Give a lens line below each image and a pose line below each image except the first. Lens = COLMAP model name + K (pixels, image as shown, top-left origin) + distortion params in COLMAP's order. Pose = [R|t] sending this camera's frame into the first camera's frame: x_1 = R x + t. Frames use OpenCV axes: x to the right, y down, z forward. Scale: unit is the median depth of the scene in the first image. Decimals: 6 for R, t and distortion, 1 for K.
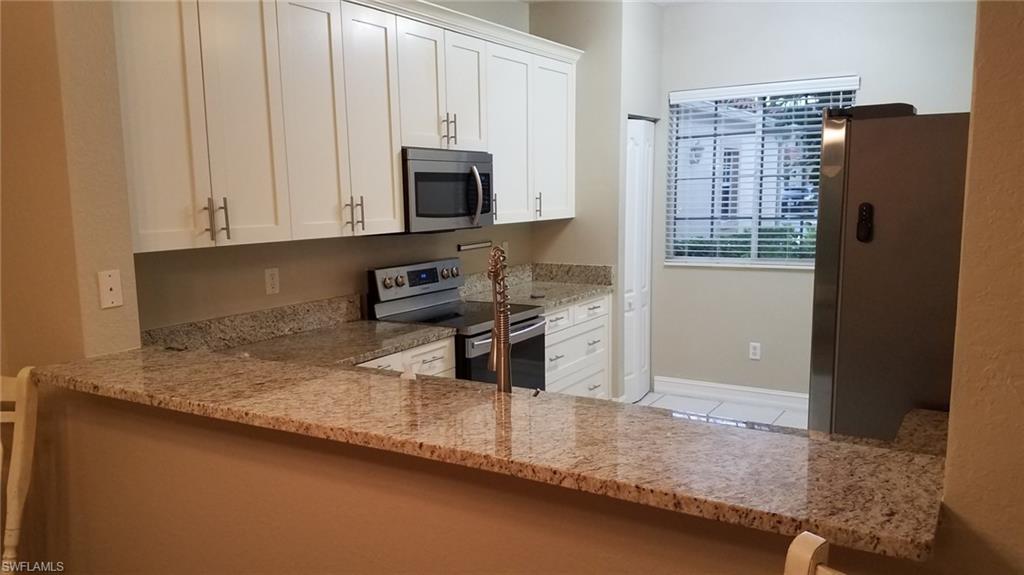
lens RADIAL K [[784.0, 0, 507.9], [0, 784.0, 293.0], [0, 0, 1]] dist [0.268710, -0.451505]
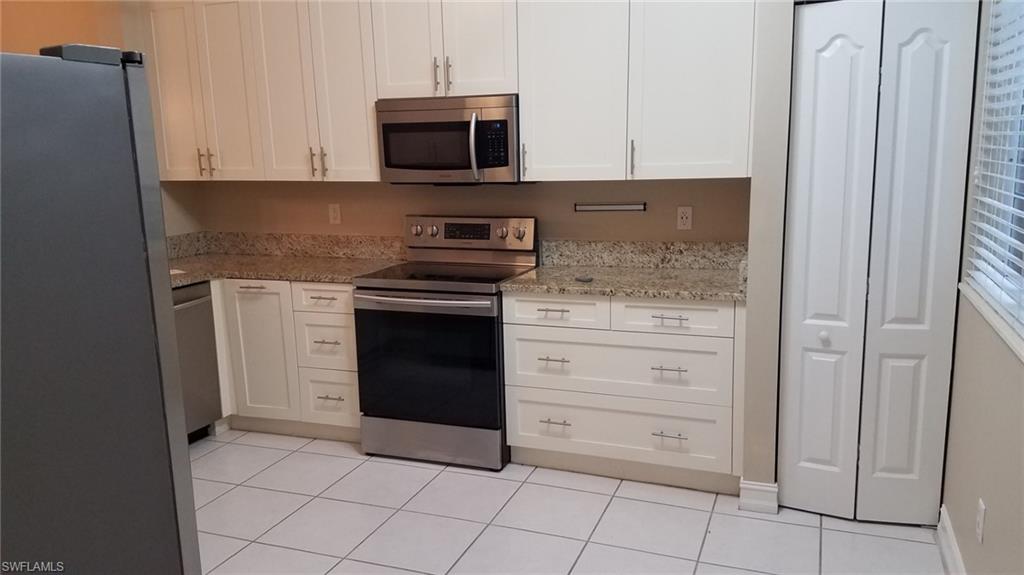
lens RADIAL K [[784.0, 0, 507.9], [0, 784.0, 293.0], [0, 0, 1]] dist [0.268710, -0.451505]
pose [[0.164265, 0.189578, -0.968027, 0.971843], [-0.107264, 0.978972, 0.173520, -0.135892], [0.980567, 0.075331, 0.181146, 0.998567]]
